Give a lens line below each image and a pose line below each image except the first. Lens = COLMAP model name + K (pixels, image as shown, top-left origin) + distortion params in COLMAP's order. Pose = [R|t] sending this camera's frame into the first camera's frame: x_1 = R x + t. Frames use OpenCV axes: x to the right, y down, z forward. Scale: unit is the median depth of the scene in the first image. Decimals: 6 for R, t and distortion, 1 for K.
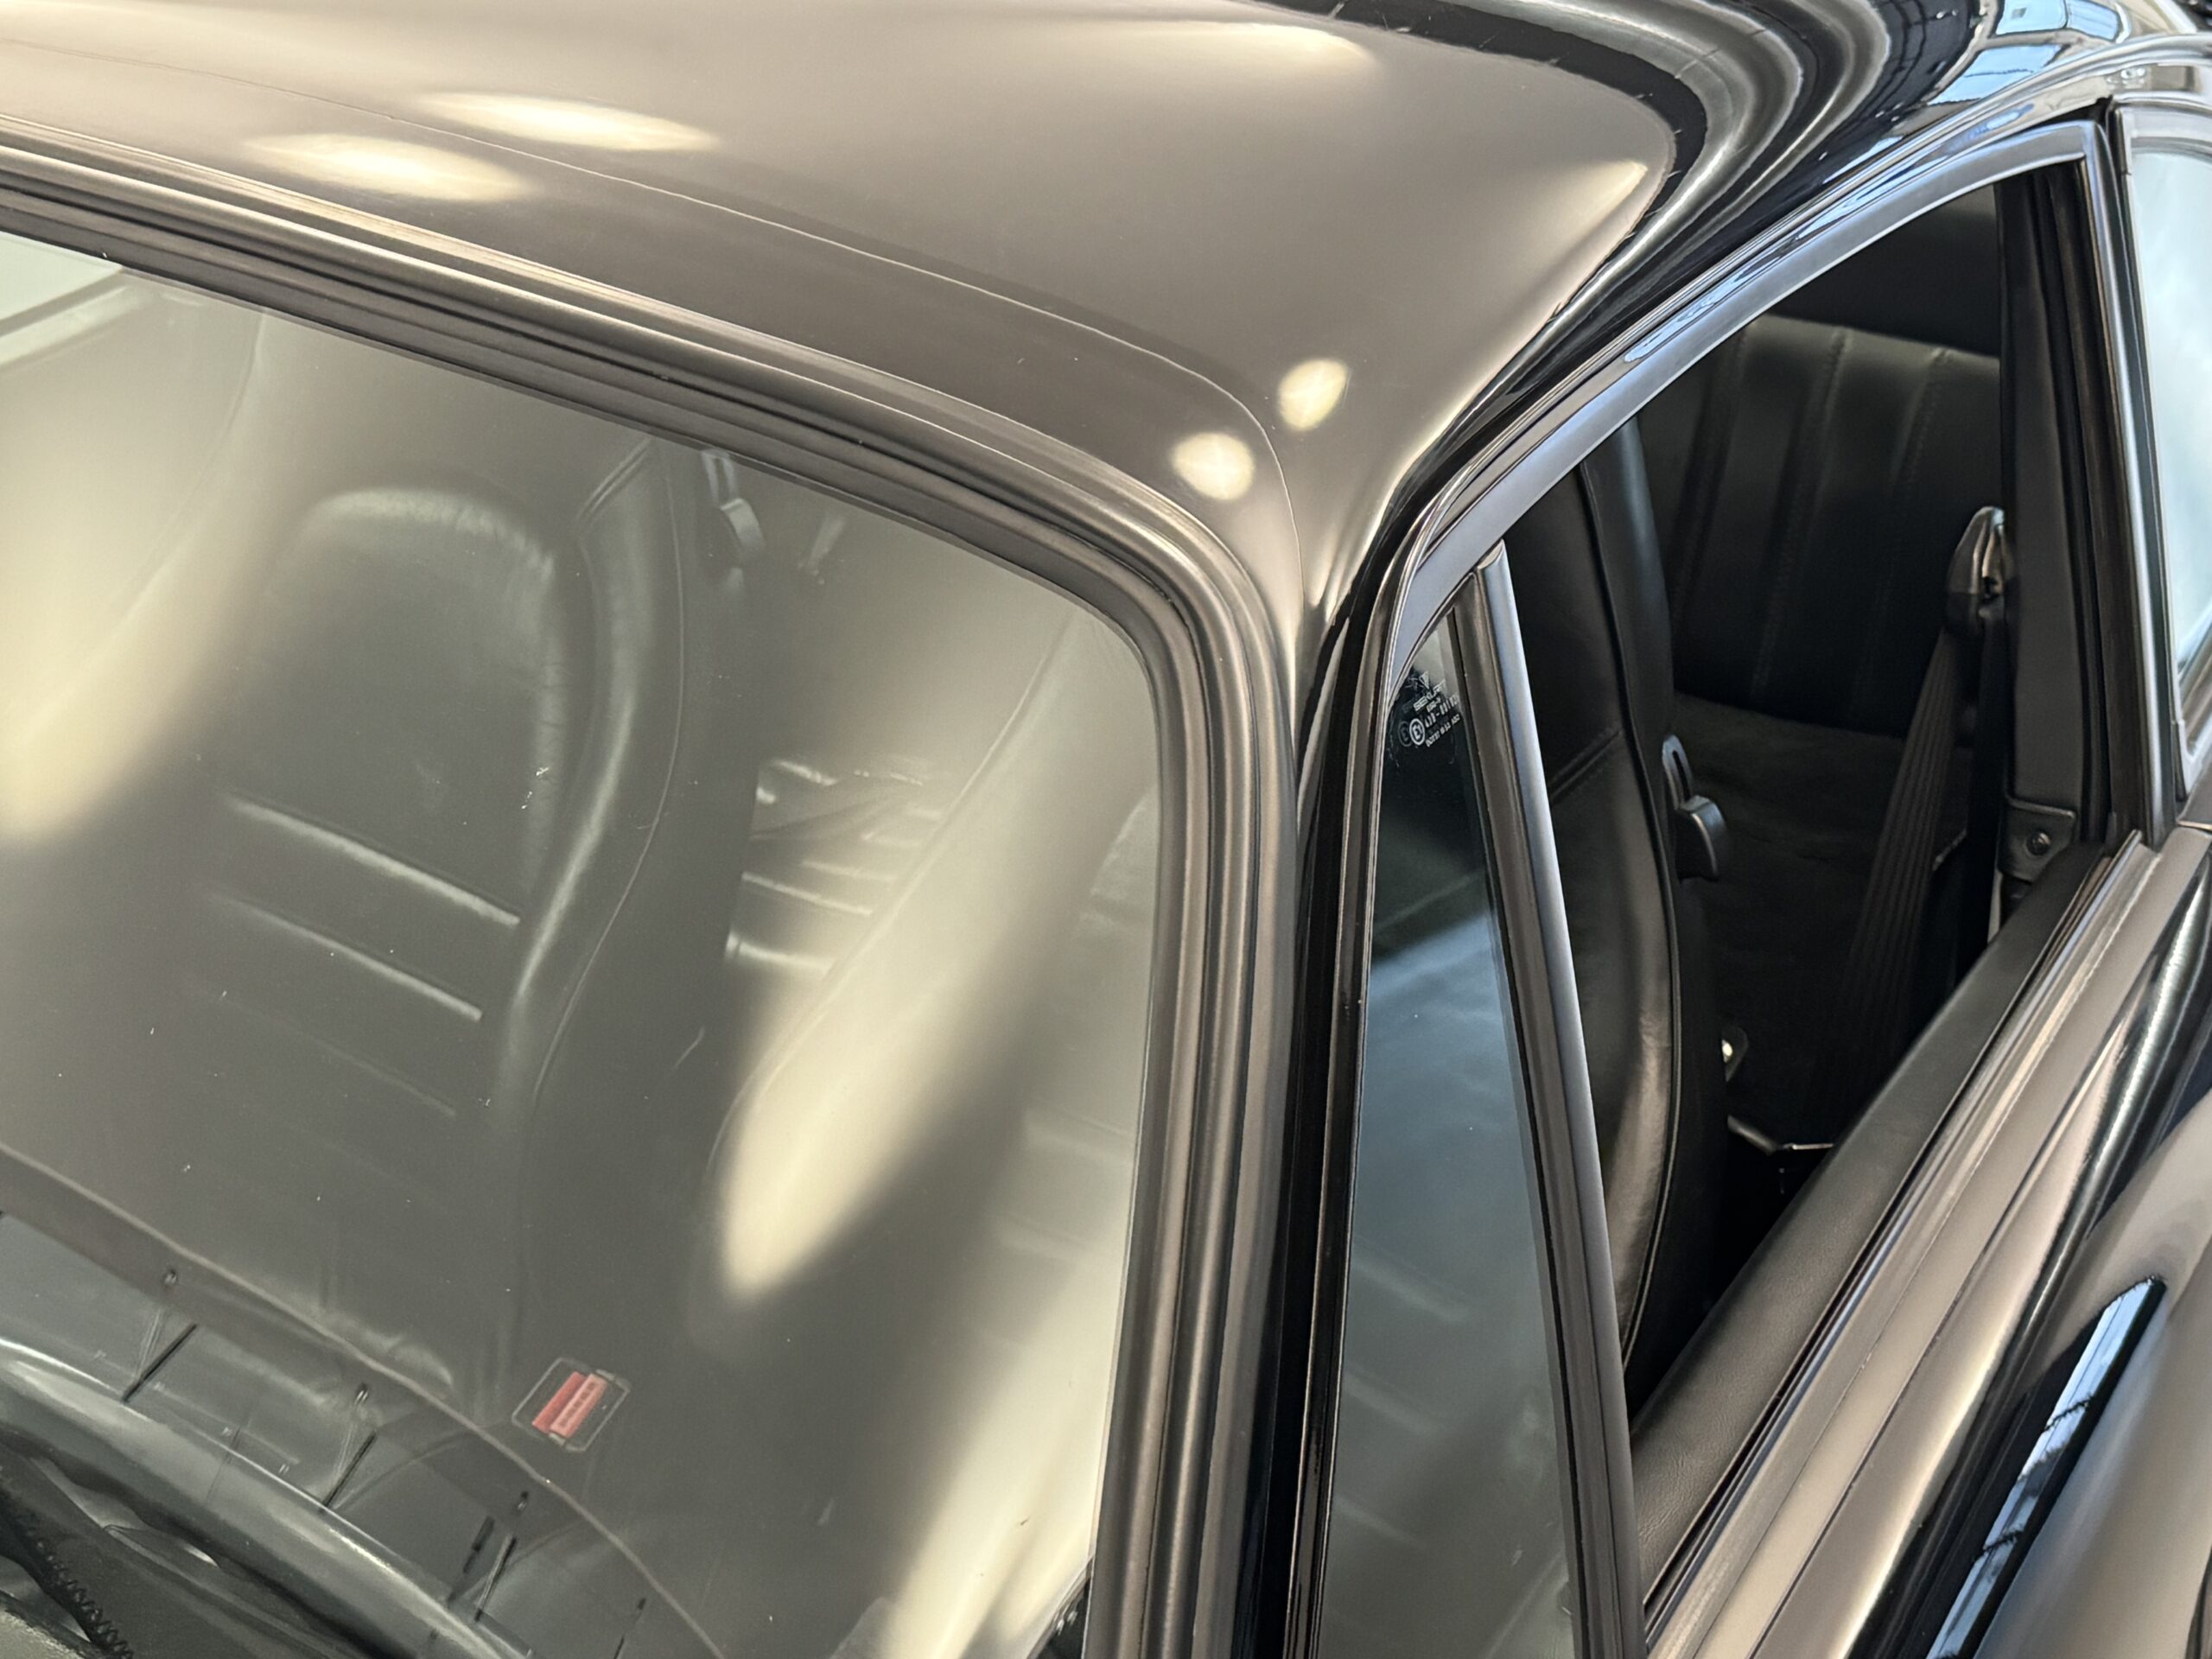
lens RADIAL K [[3031.9, 0, 1106.0], [0, 3031.9, 829.5], [0, 0, 1]] dist [0.114439, 0.008400]
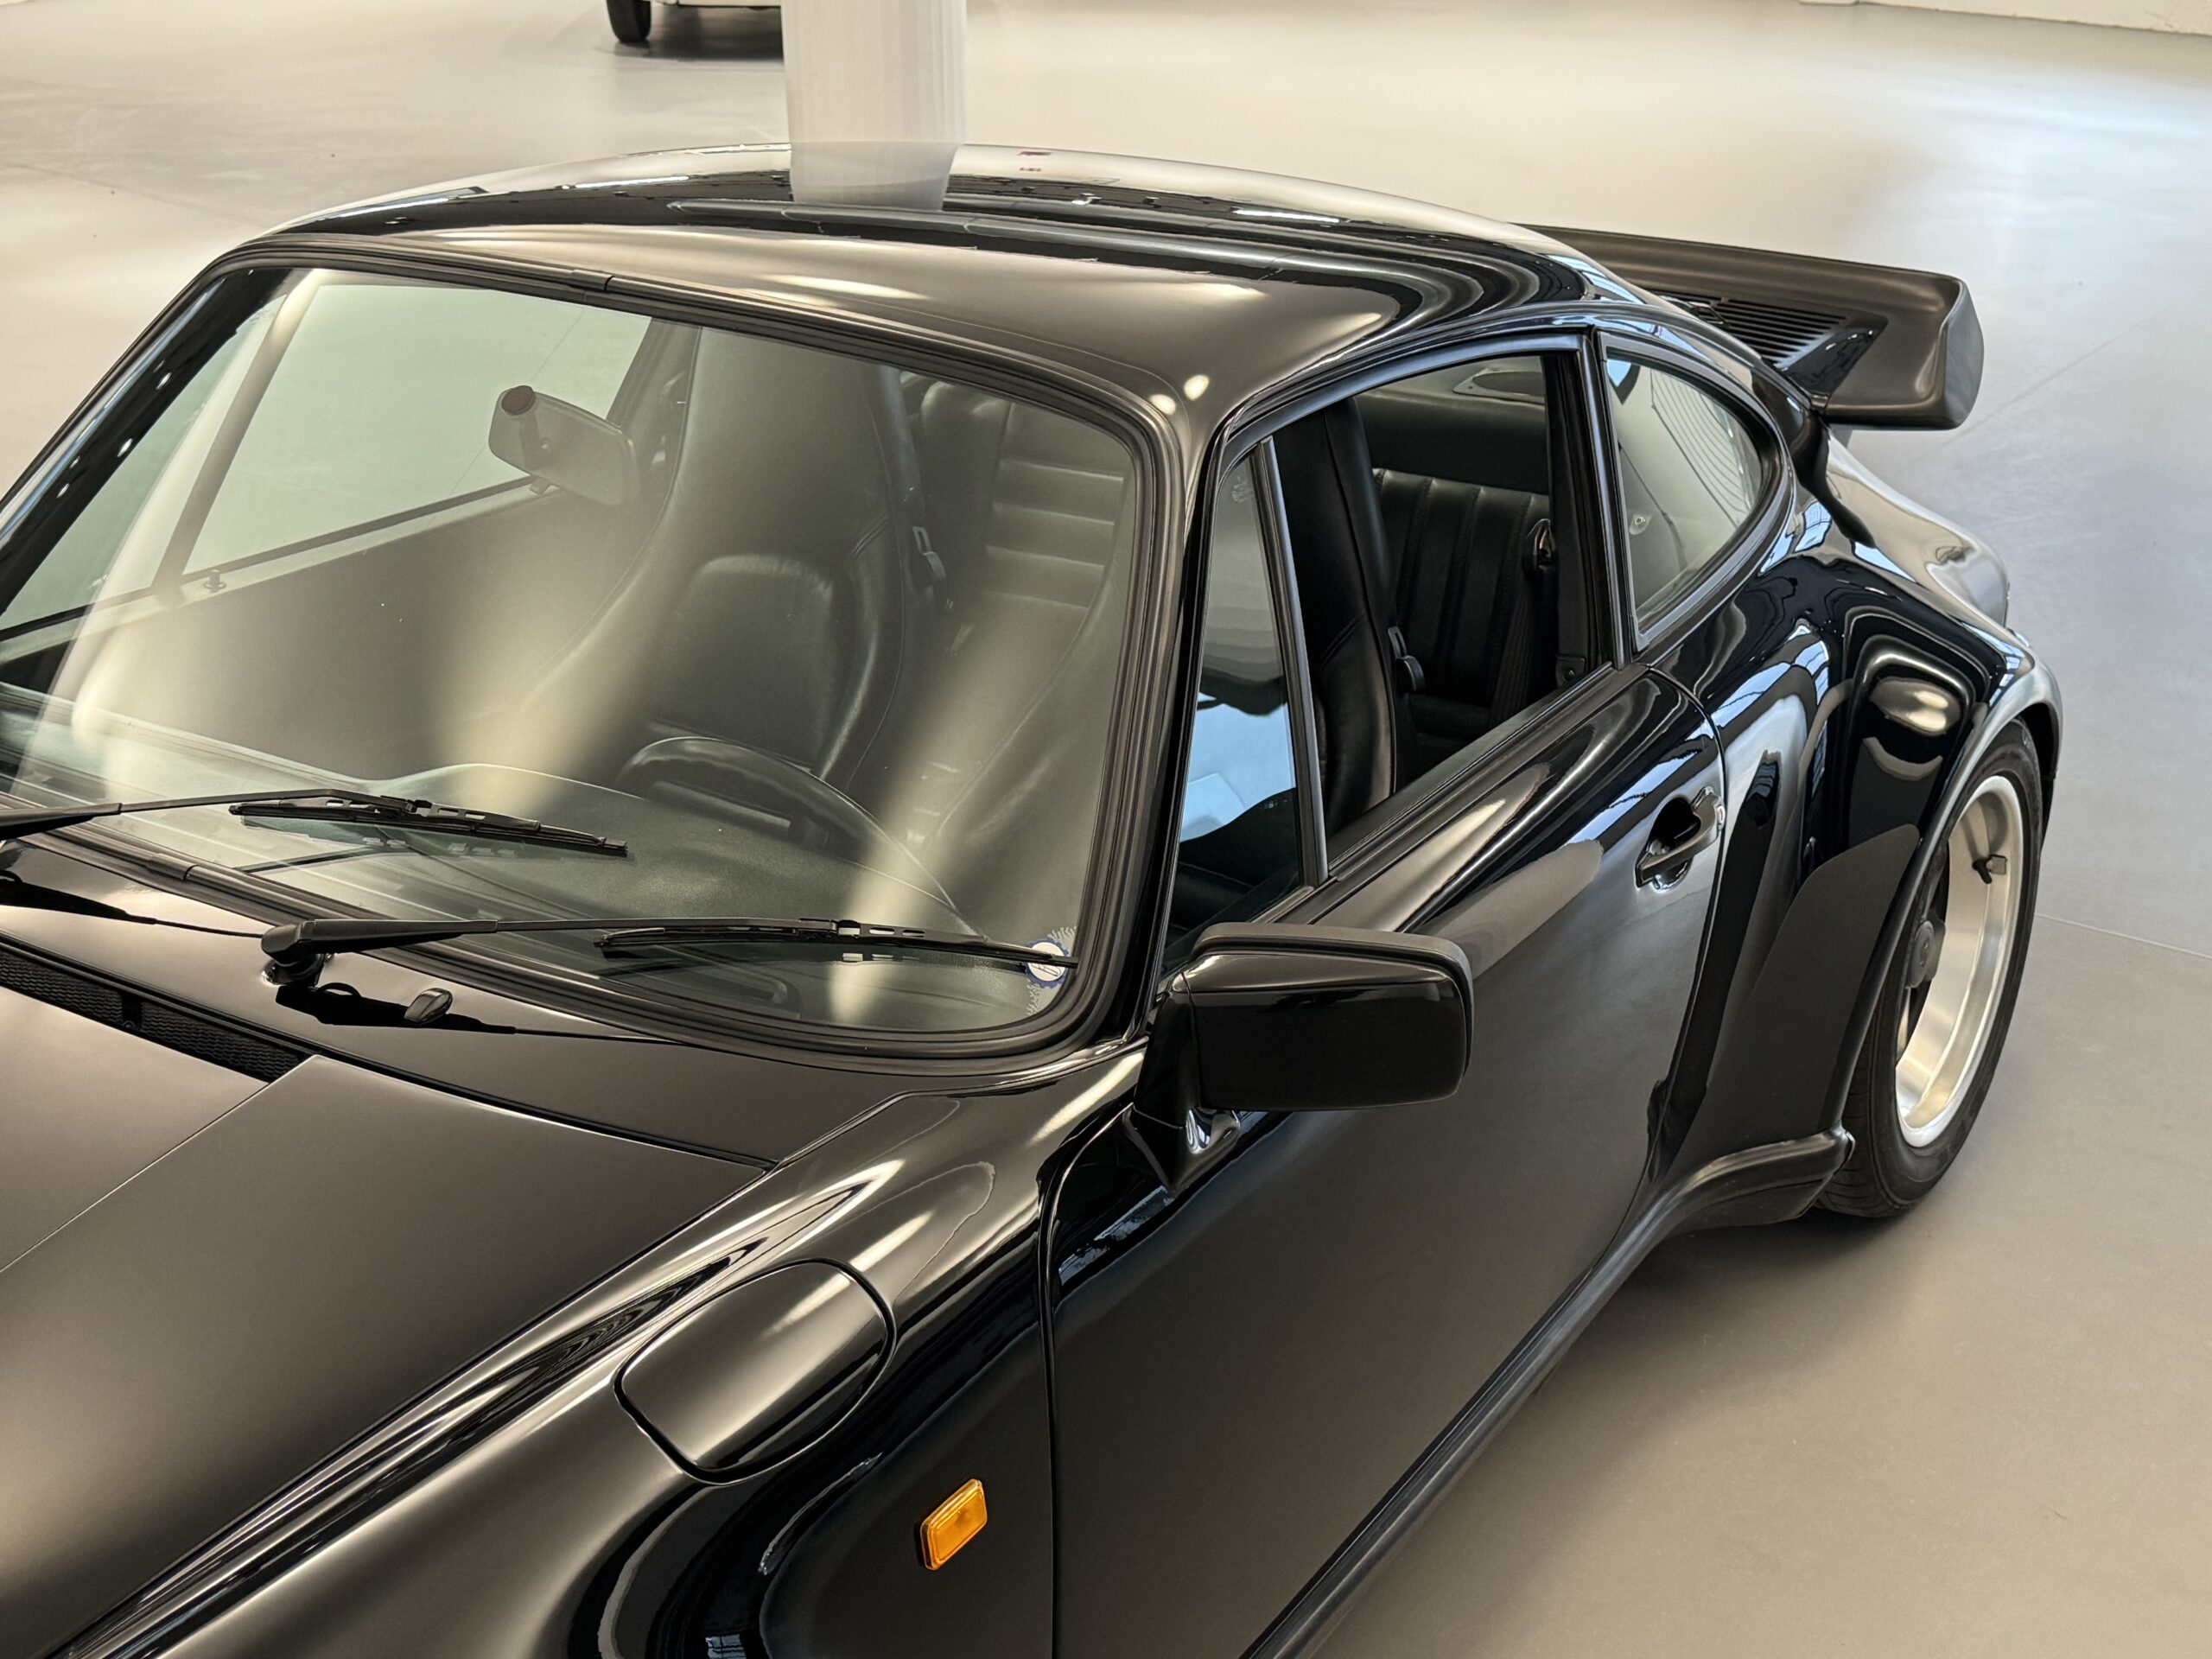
lens RADIAL K [[2753.1, 0, 1106.0], [0, 2753.1, 829.5], [0, 0, 1]] dist [0.240980, -0.547288]
pose [[0.999886, 0.011482, -0.009820, 0.009313], [-0.012746, 0.990036, -0.140236, 0.376580], [0.008112, 0.140345, 0.990069, -0.852780]]
